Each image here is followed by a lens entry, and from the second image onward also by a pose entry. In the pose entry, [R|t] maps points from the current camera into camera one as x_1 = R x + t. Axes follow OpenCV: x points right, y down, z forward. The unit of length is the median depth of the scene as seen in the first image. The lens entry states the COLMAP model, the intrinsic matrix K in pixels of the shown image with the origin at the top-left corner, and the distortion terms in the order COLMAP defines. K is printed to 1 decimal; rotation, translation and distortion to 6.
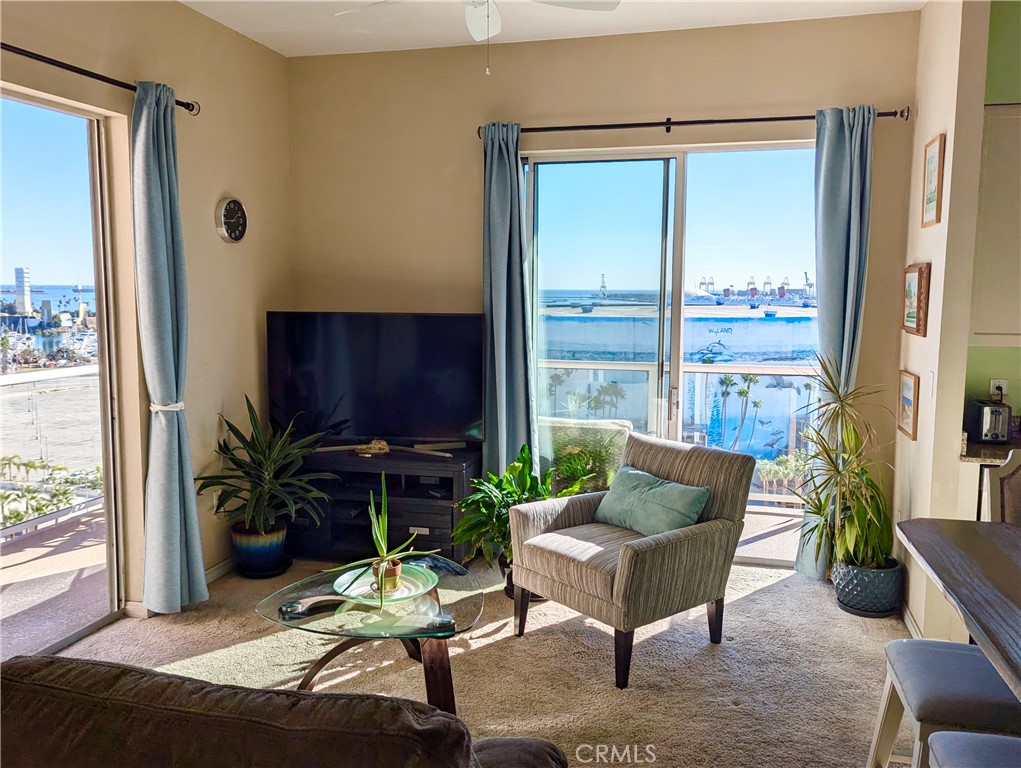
lens RADIAL K [[839.9, 0, 514.6], [0, 839.9, 366.0], [0, 0, 1]] dist [0.059171, -0.004473]
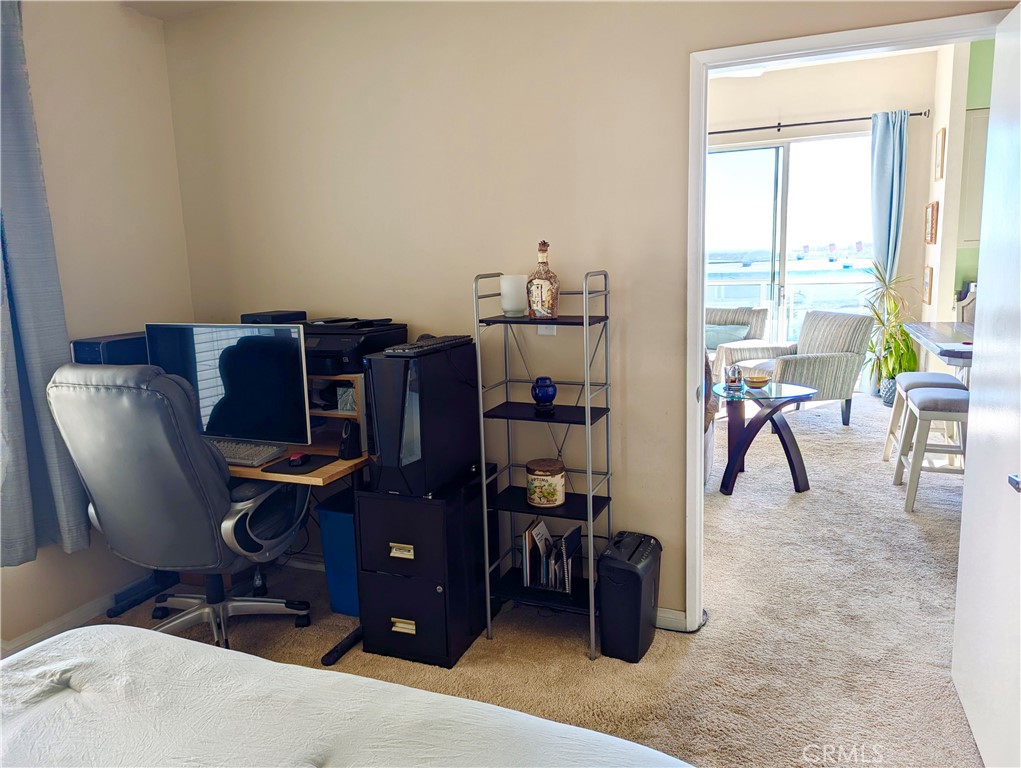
lens RADIAL K [[714.6, 0, 513.6], [0, 714.6, 358.6], [0, 0, 1]] dist [0.047089, -0.034477]
pose [[0.989983, -0.016797, -0.140184, -0.162398], [0.024125, 0.998421, 0.050738, 0.097044], [0.139110, -0.053612, 0.988825, -0.566805]]
